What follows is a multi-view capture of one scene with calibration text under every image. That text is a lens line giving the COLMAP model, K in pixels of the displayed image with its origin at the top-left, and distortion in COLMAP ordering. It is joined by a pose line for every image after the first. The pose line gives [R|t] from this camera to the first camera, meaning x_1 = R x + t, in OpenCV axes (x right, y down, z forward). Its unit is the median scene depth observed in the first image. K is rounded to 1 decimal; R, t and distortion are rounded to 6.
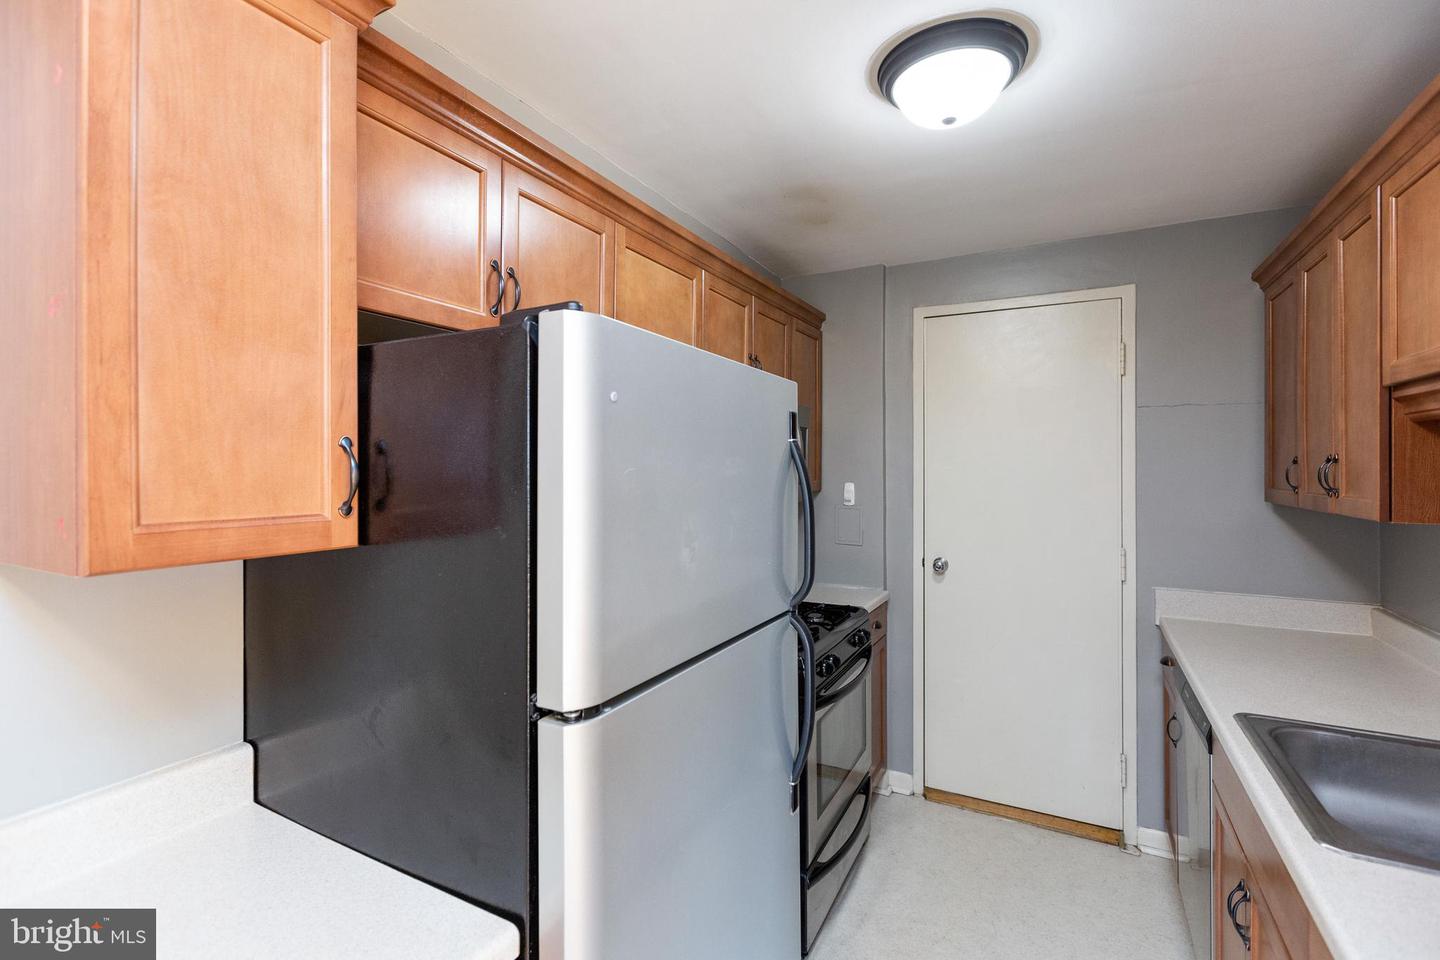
lens RADIAL K [[646.3, 0, 723.9], [0, 646.3, 474.7], [0, 0, 1]] dist [-0.000884, -0.001538]
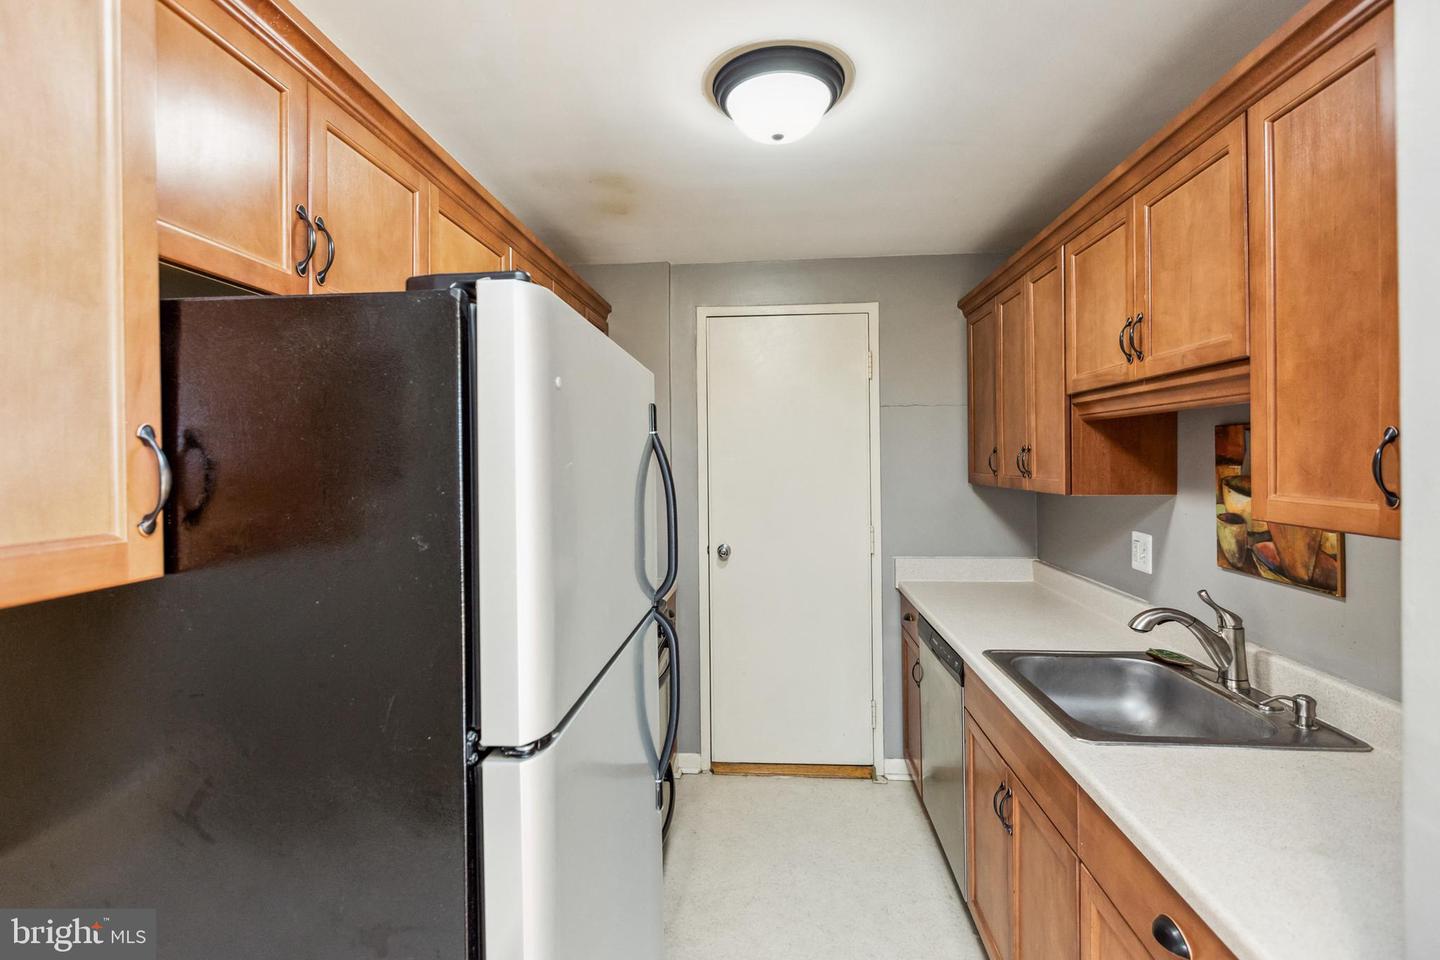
lens RADIAL K [[646.3, 0, 722.7], [0, 646.3, 467.4], [0, 0, 1]] dist [-0.000884, -0.001538]
pose [[0.914355, -0.017286, 0.404543, -0.174199], [0.017617, 0.999841, 0.002906, -0.001159], [-0.404529, 0.004470, 0.914514, 0.051423]]
